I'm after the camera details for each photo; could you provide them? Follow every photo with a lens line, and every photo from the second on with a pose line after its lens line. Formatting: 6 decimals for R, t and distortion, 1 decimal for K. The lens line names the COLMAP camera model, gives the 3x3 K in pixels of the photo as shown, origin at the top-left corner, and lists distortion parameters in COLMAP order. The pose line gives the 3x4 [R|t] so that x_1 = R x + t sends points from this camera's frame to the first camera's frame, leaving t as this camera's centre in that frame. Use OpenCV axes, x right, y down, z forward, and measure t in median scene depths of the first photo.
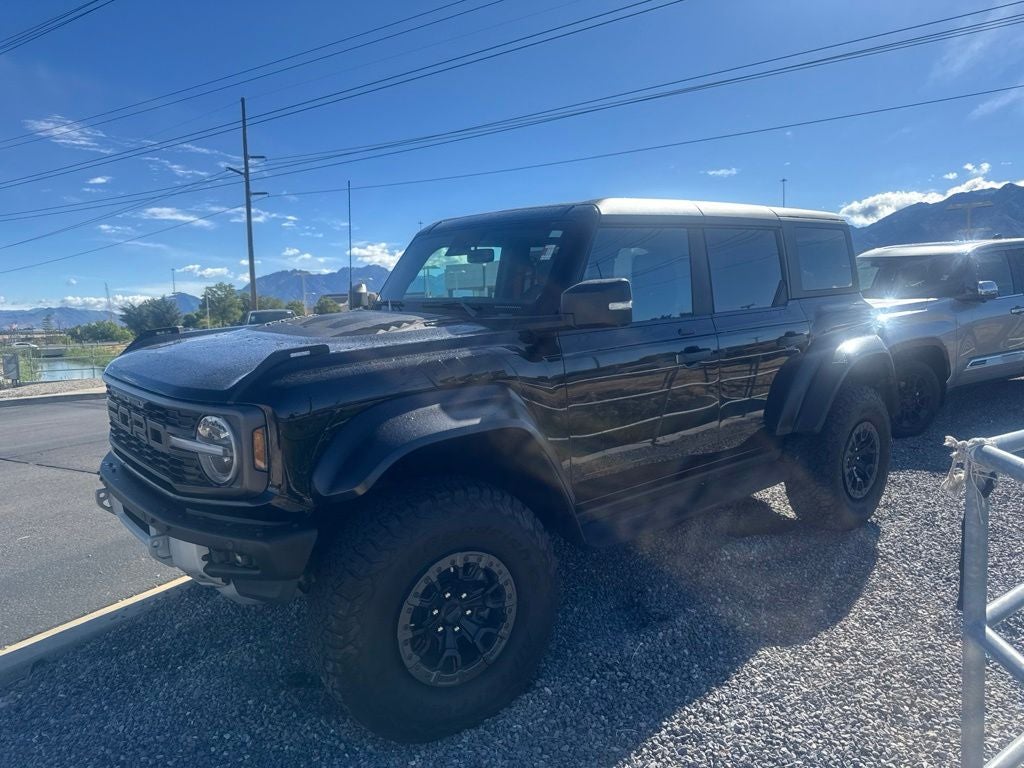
lens RADIAL K [[734.1, 0, 528.9], [0, 734.1, 377.6], [0, 0, 1]] dist [0.017091, -0.019612]
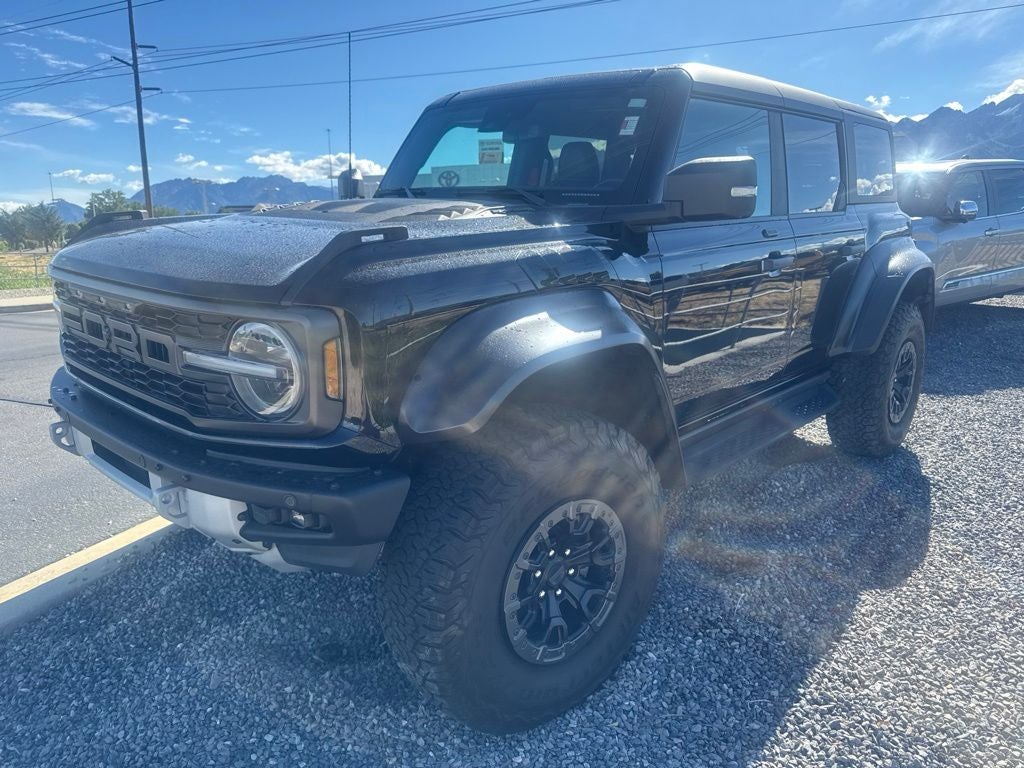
lens RADIAL K [[734.1, 0, 534.0], [0, 734.1, 377.6], [0, 0, 1]] dist [0.017091, -0.019612]
pose [[0.992054, -0.001136, 0.125805, -0.208053], [-0.011995, 0.994551, 0.103563, 0.023398], [-0.125237, -0.104249, 0.986635, 0.216606]]
